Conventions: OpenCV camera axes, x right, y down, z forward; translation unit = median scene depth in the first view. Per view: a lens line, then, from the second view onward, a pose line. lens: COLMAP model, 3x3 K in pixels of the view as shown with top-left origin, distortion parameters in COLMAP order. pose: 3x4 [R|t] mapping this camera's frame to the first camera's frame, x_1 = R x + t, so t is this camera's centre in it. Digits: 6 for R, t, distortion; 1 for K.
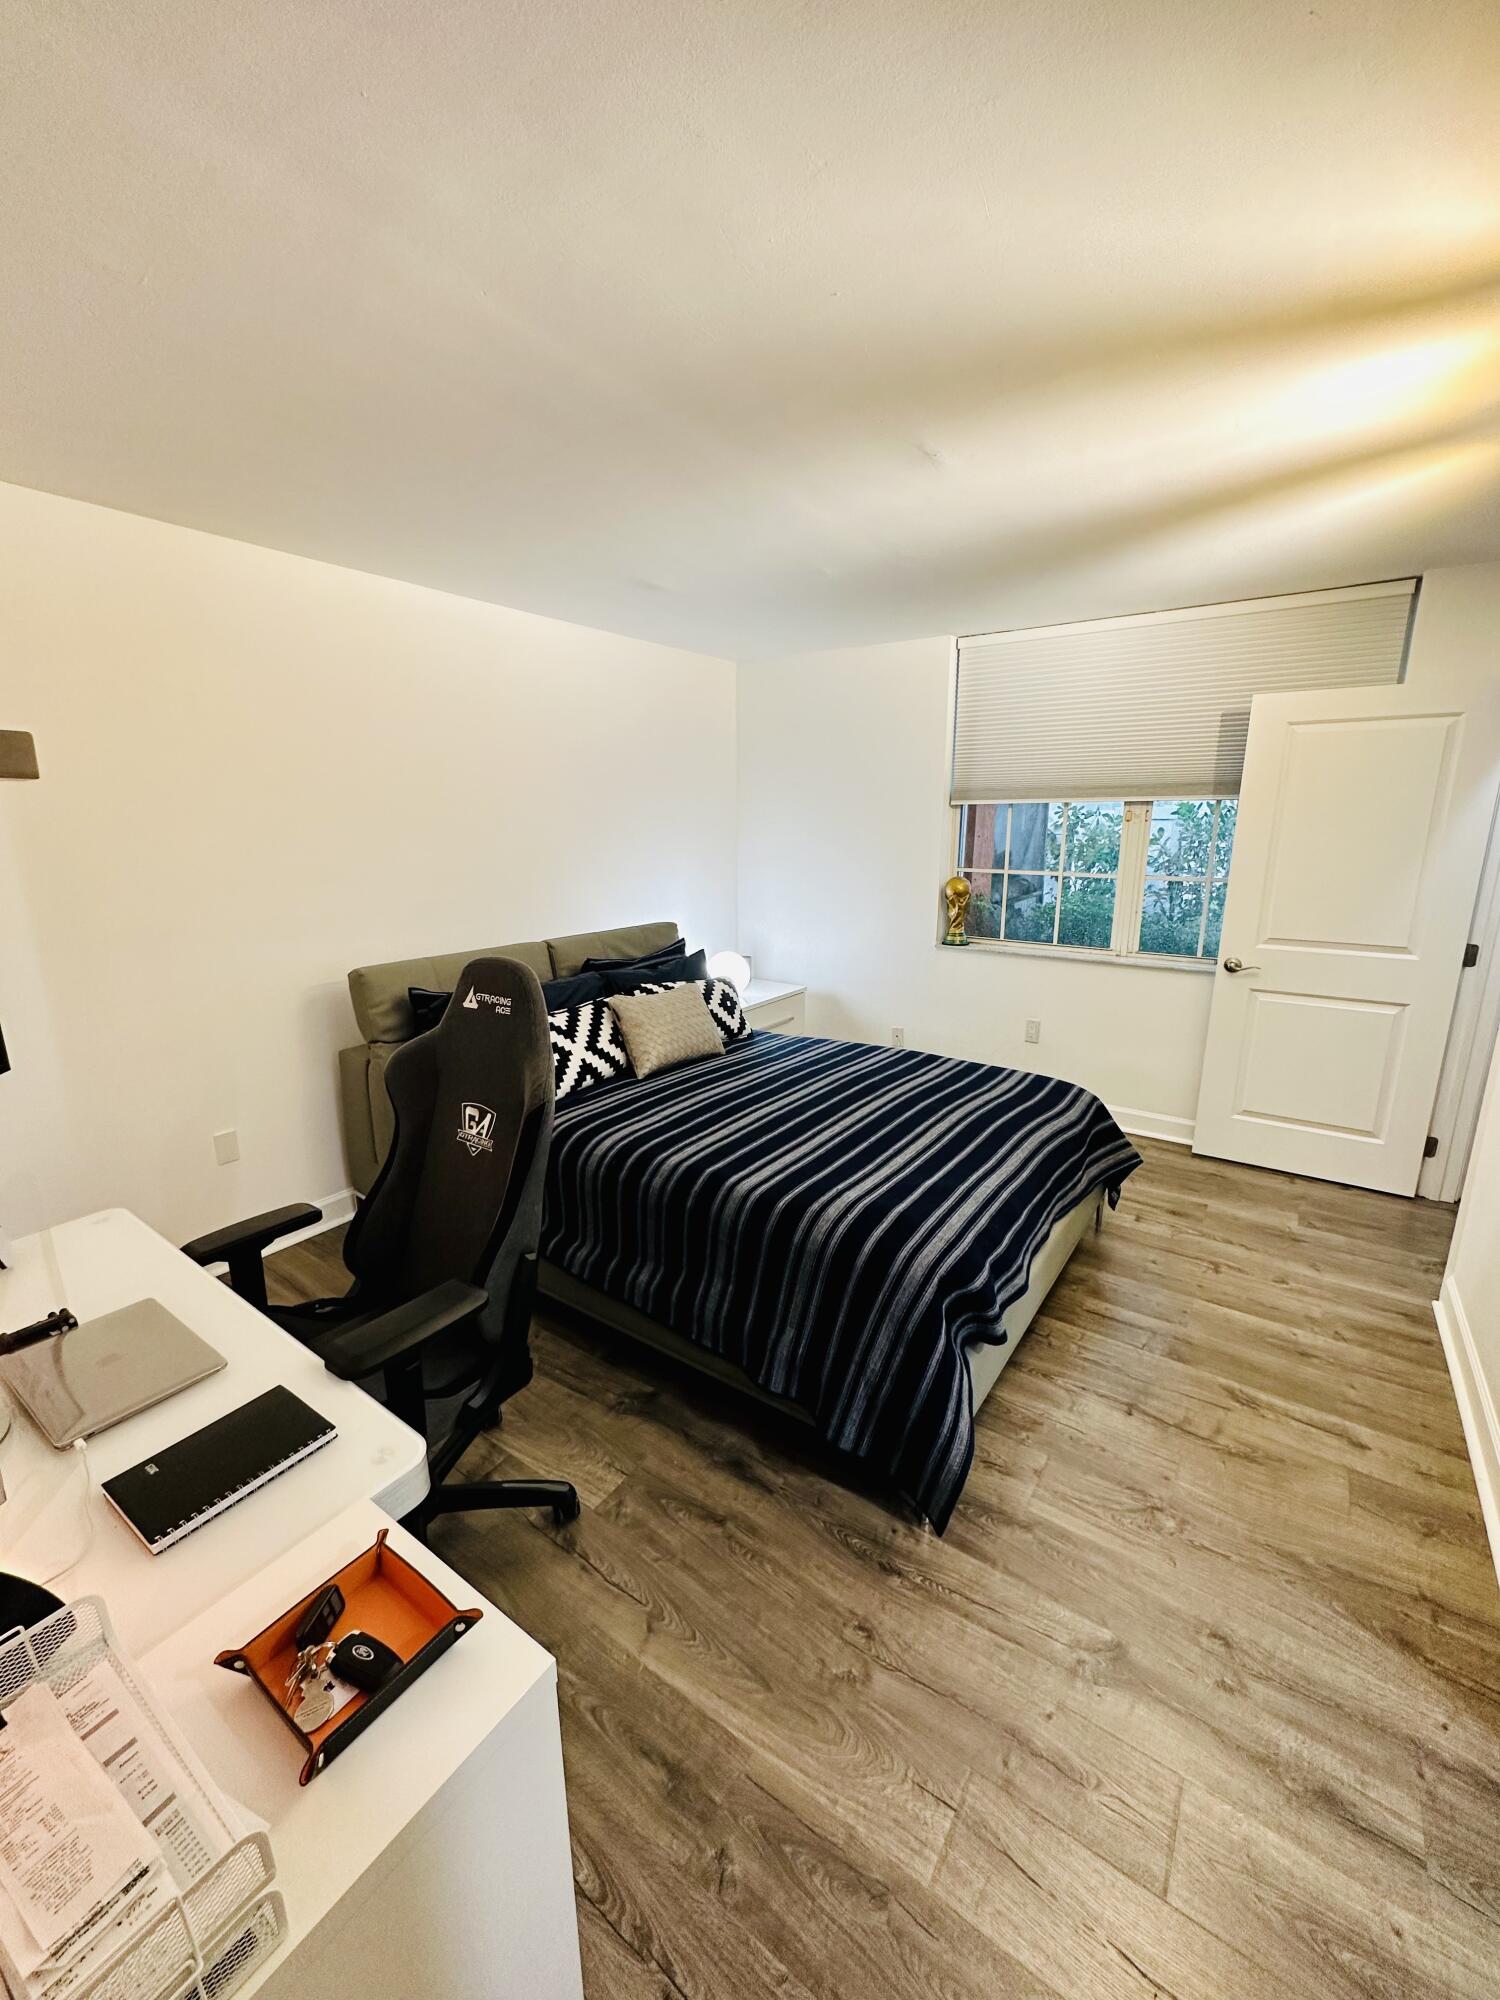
lens RADIAL K [[798.5, 0, 752.0], [0, 798.5, 1003.6], [0, 0, 1]] dist [0.002280, 0.000018]
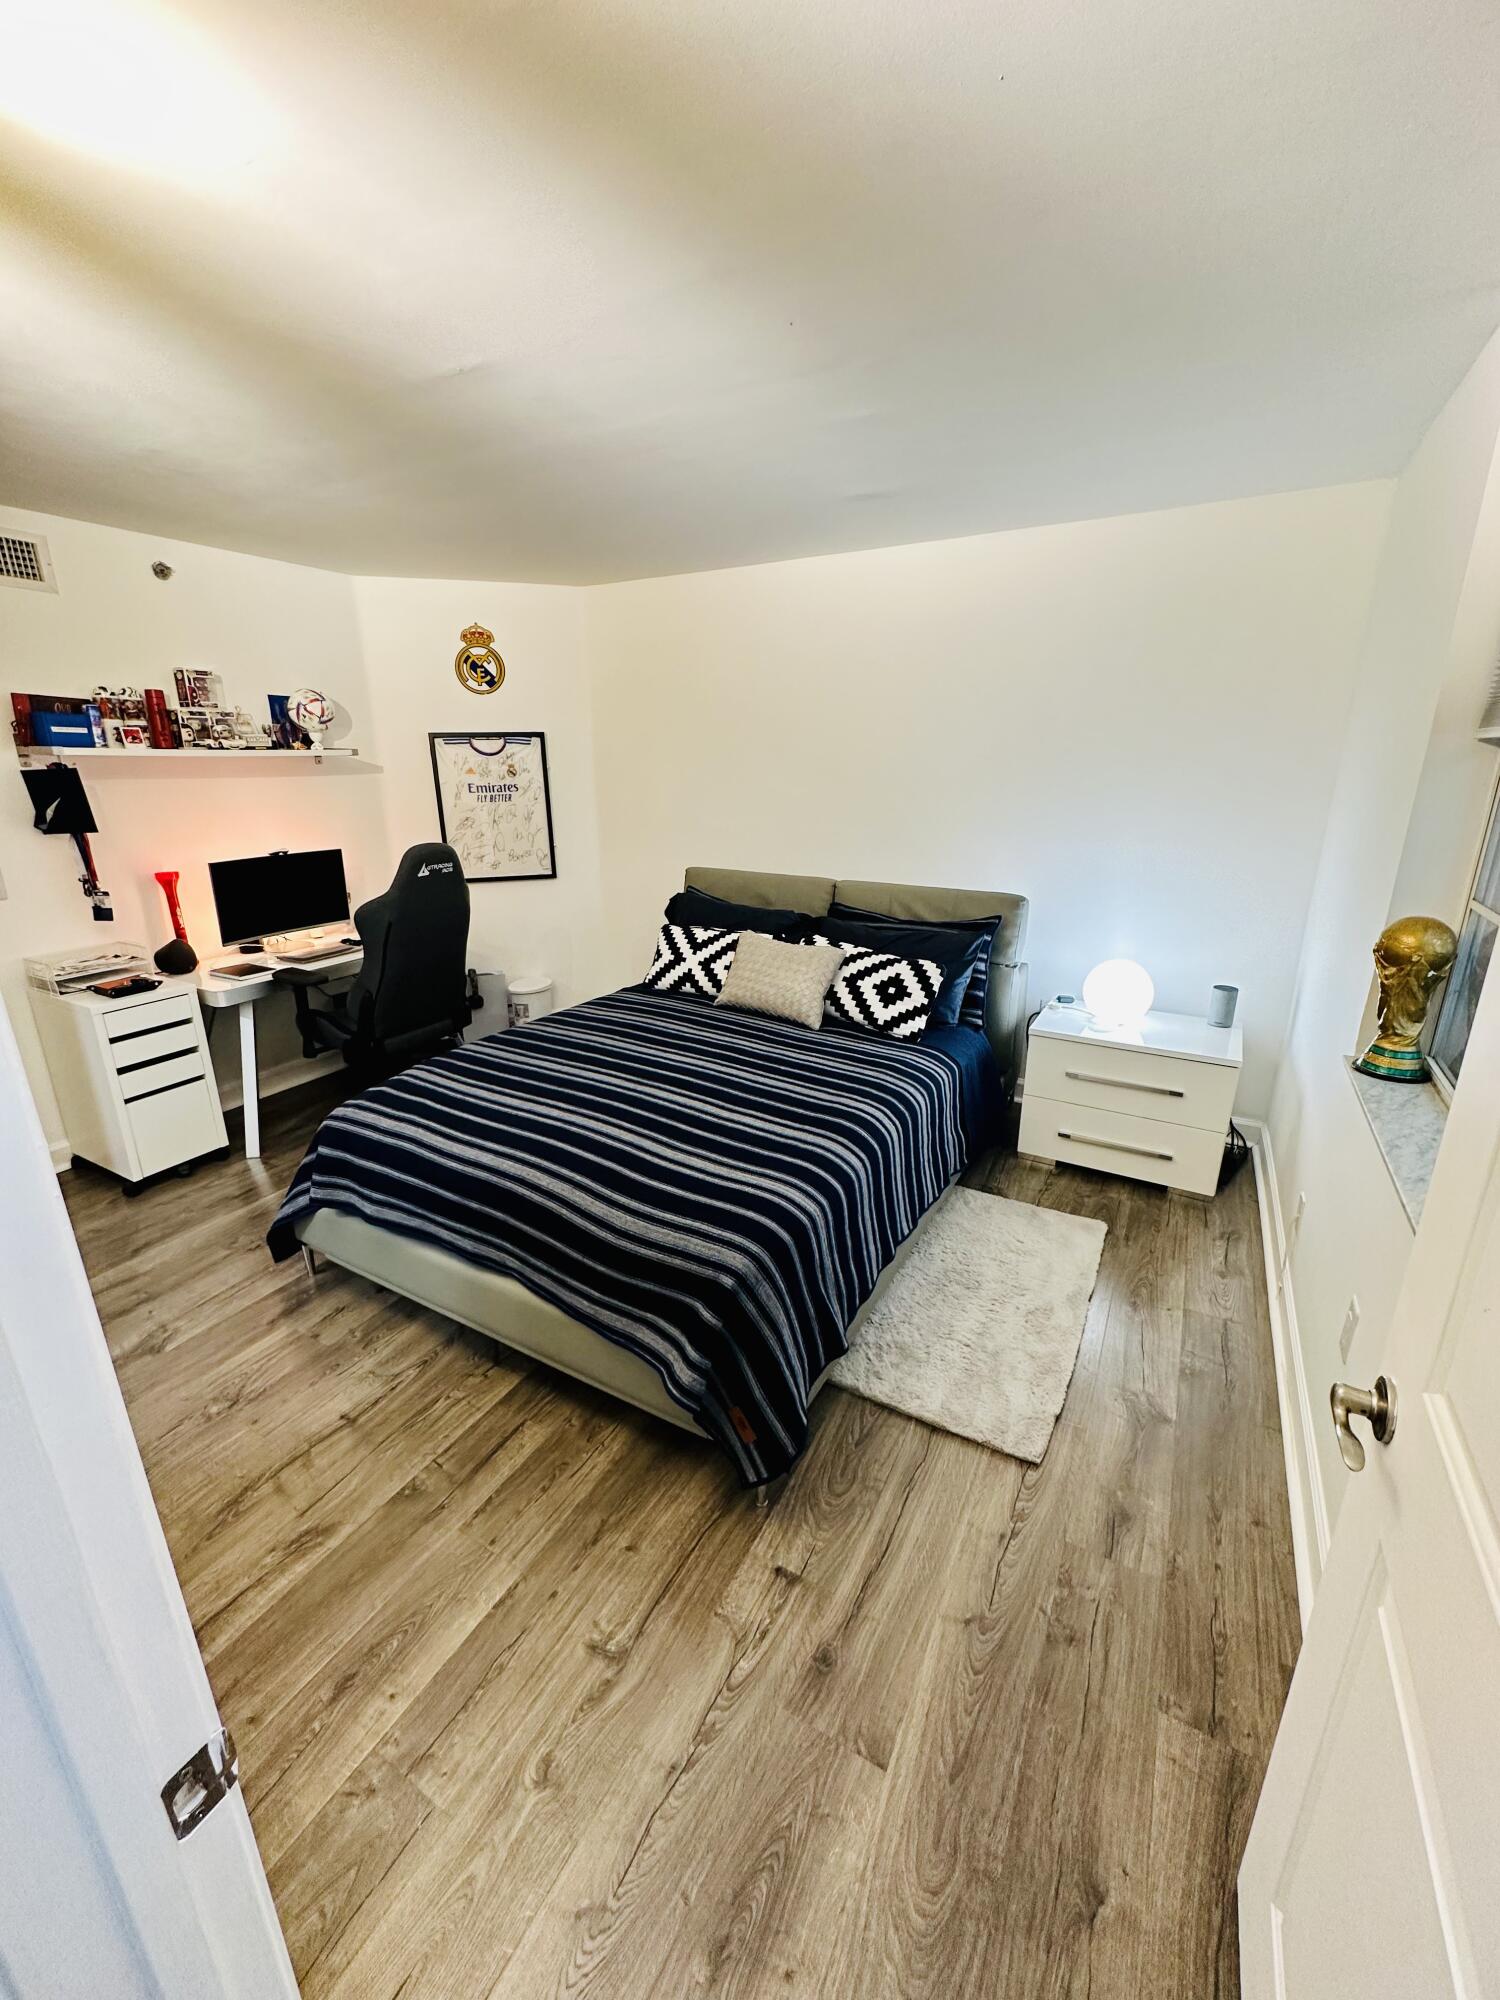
lens RADIAL K [[798.5, 0, 753.5], [0, 798.5, 996.1], [0, 0, 1]] dist [0.002280, 0.000018]
pose [[0.100148, 0.291959, -0.951173, 1.189308], [-0.226938, 0.937483, 0.263863, -0.287993], [0.968746, 0.189432, 0.160144, 1.146003]]
